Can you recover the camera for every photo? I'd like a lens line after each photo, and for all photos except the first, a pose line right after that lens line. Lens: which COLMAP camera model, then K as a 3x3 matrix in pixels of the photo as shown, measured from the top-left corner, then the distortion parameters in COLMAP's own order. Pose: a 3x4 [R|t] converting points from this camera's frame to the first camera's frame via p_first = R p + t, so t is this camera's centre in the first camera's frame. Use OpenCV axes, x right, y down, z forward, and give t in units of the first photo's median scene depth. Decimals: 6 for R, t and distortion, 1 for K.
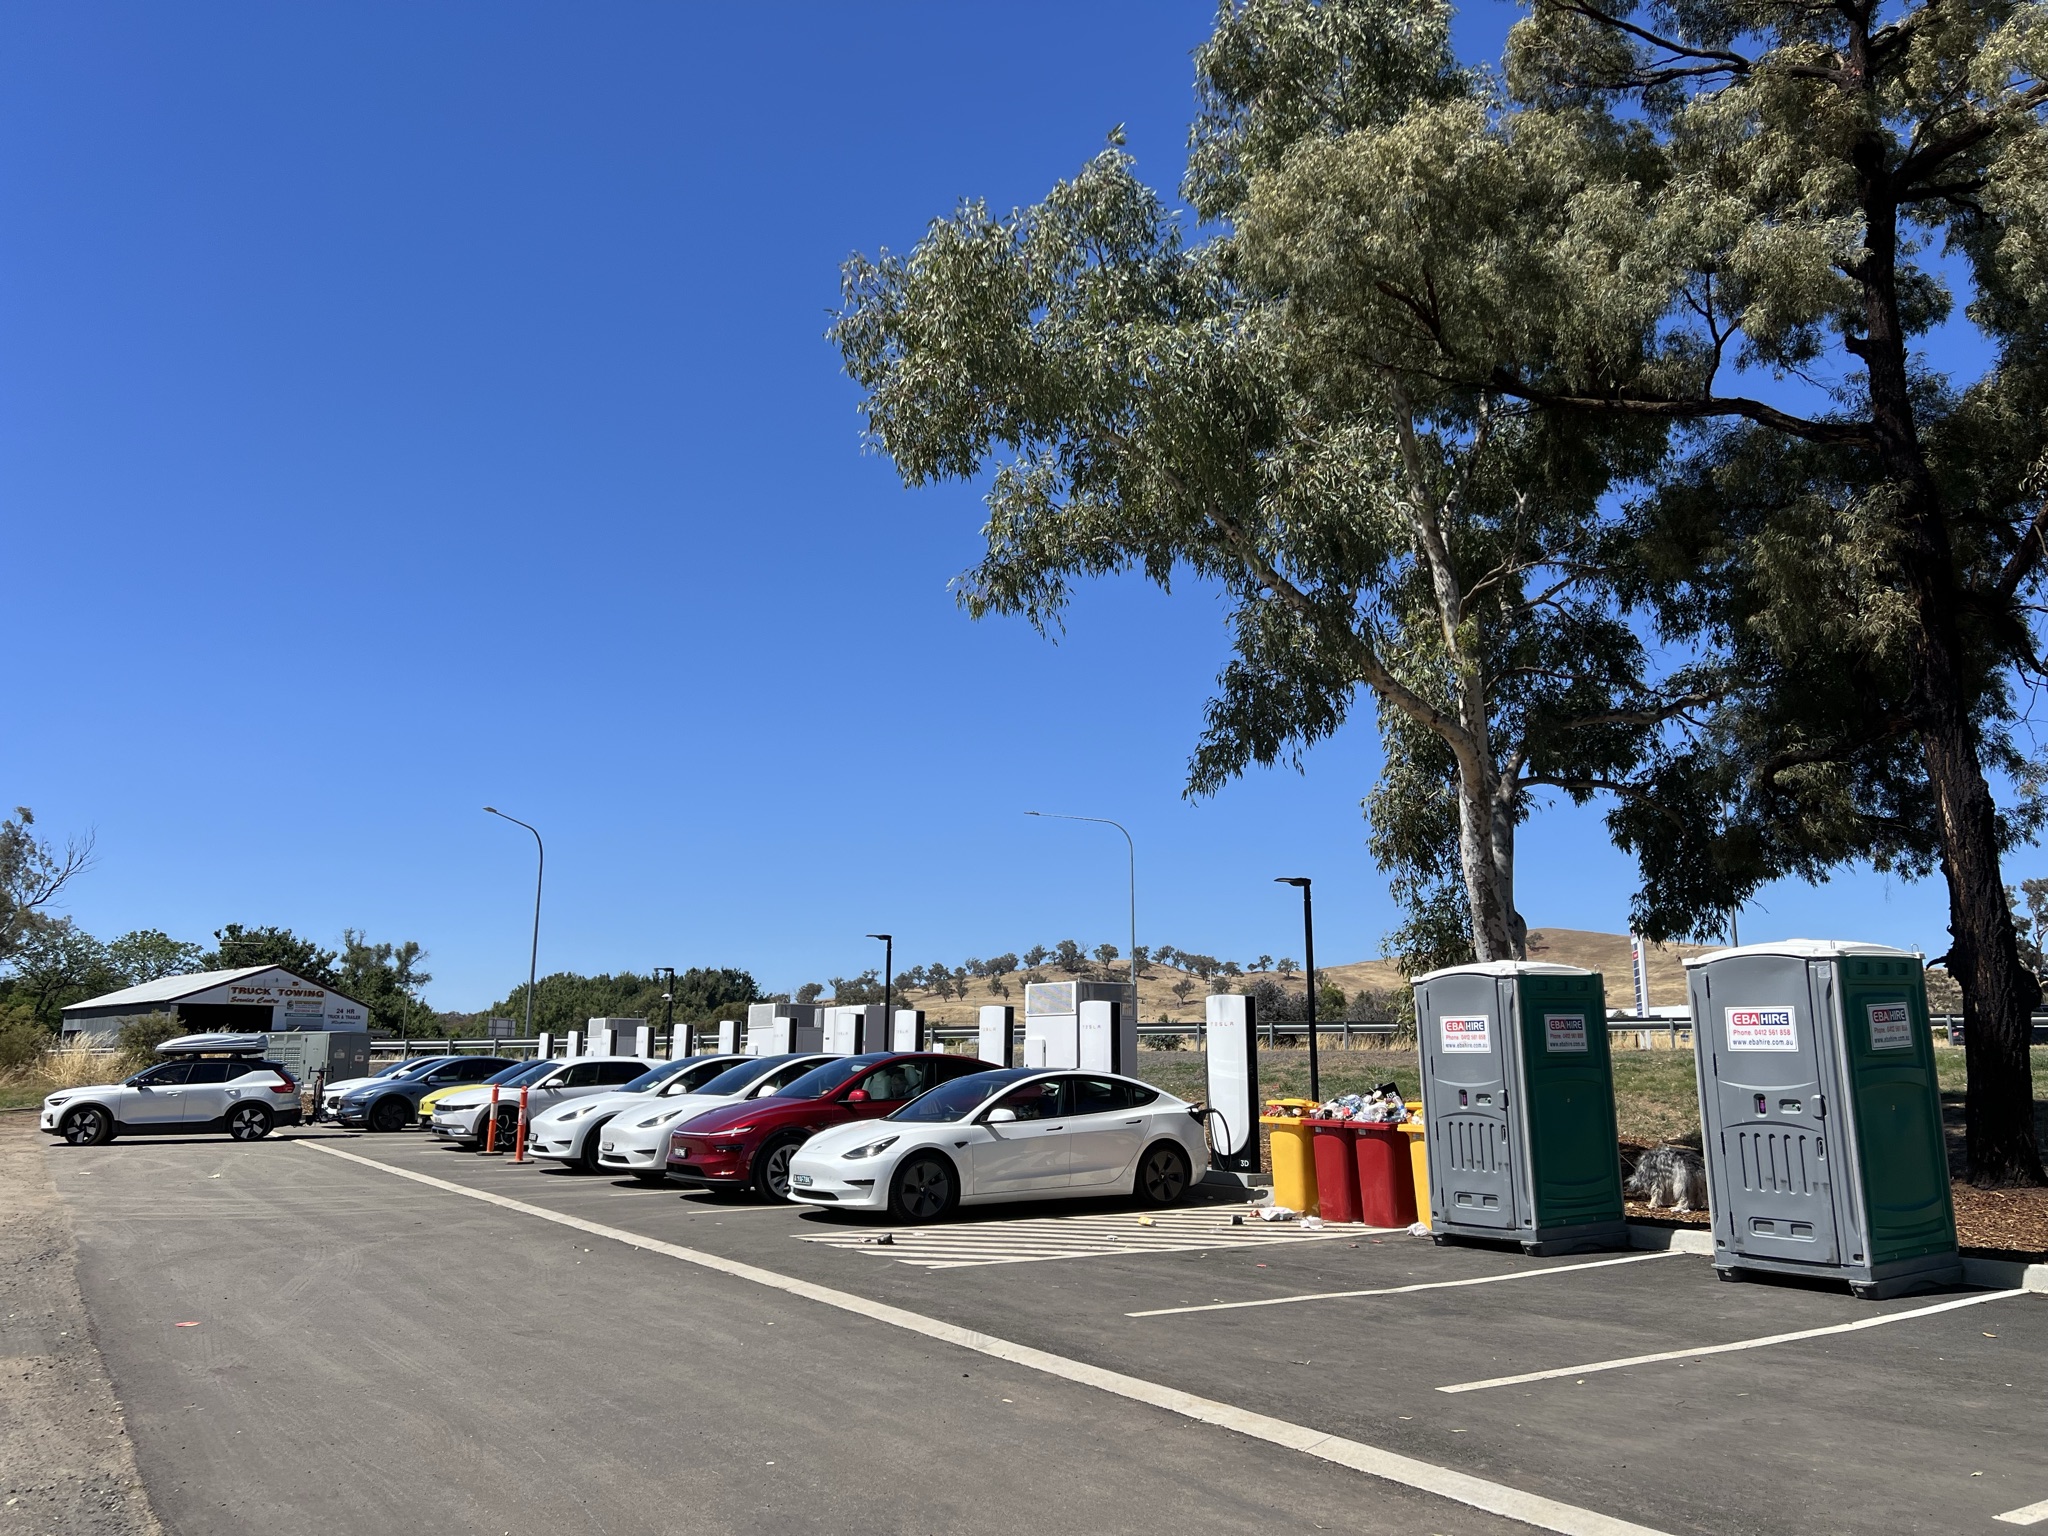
lens RADIAL K [[1588.2, 0, 1024.0], [0, 1588.2, 768.0], [0, 0, 1]] dist [0.011931, -0.001305]
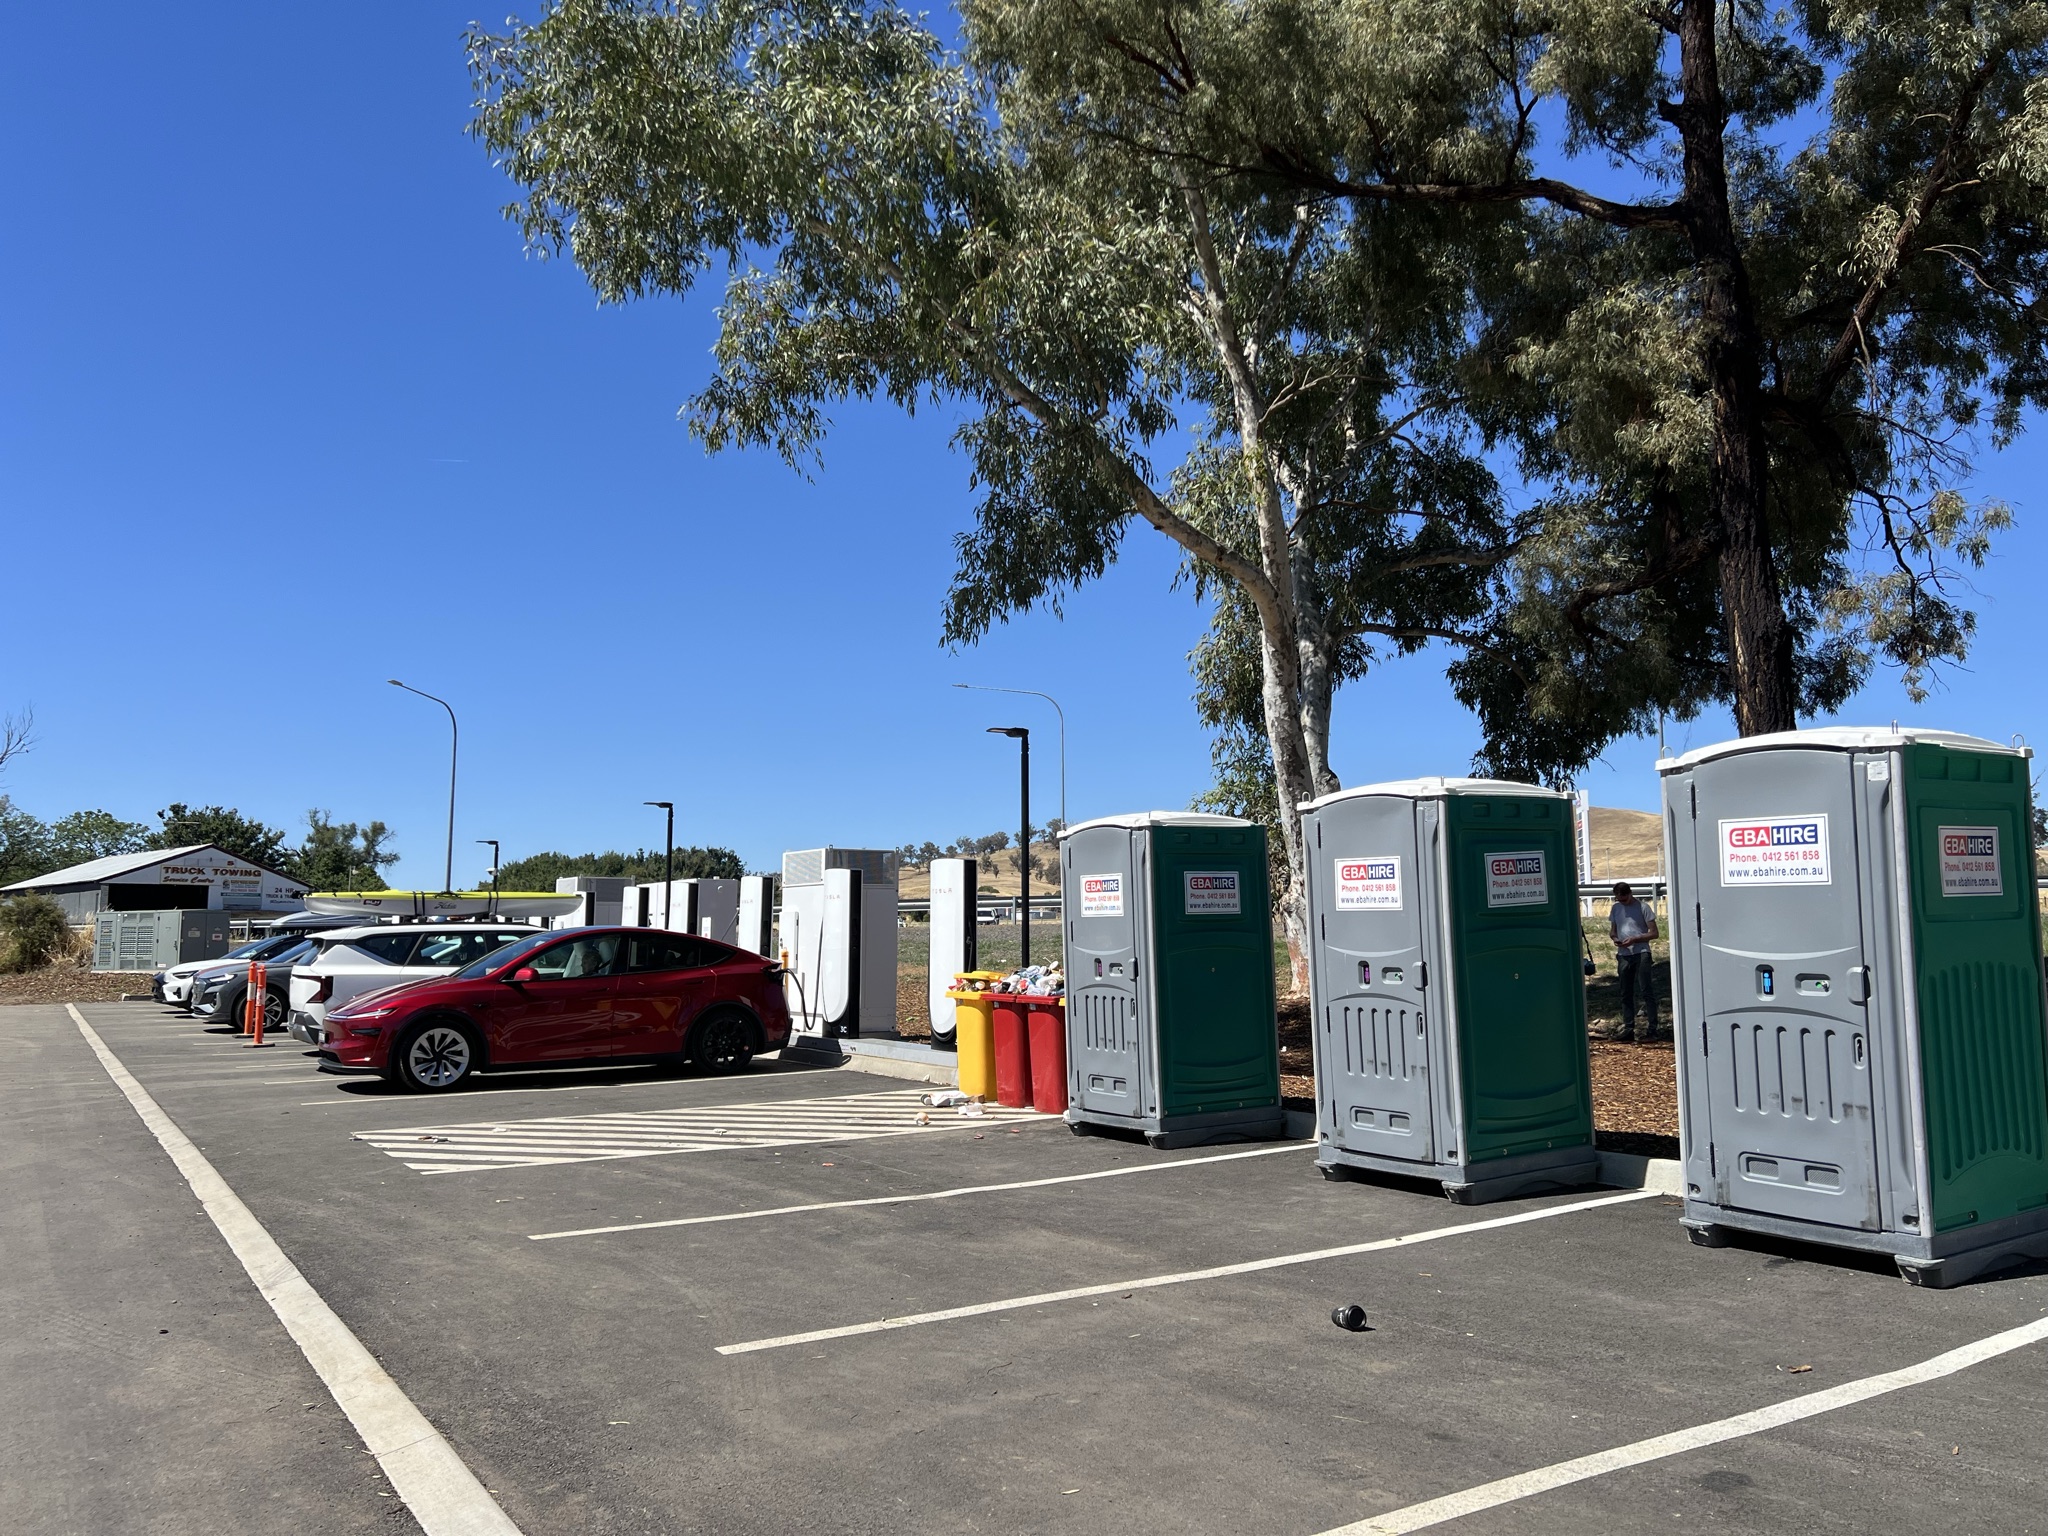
lens RADIAL K [[1576.0, 0, 1024.0], [0, 1576.0, 768.0], [0, 0, 1]] dist [0.051913, -0.048293]
pose [[0.999974, -0.005438, -0.004796, 0.150378], [0.005784, 0.997145, 0.075289, 0.020942], [0.004372, -0.075315, 0.997150, 0.093700]]
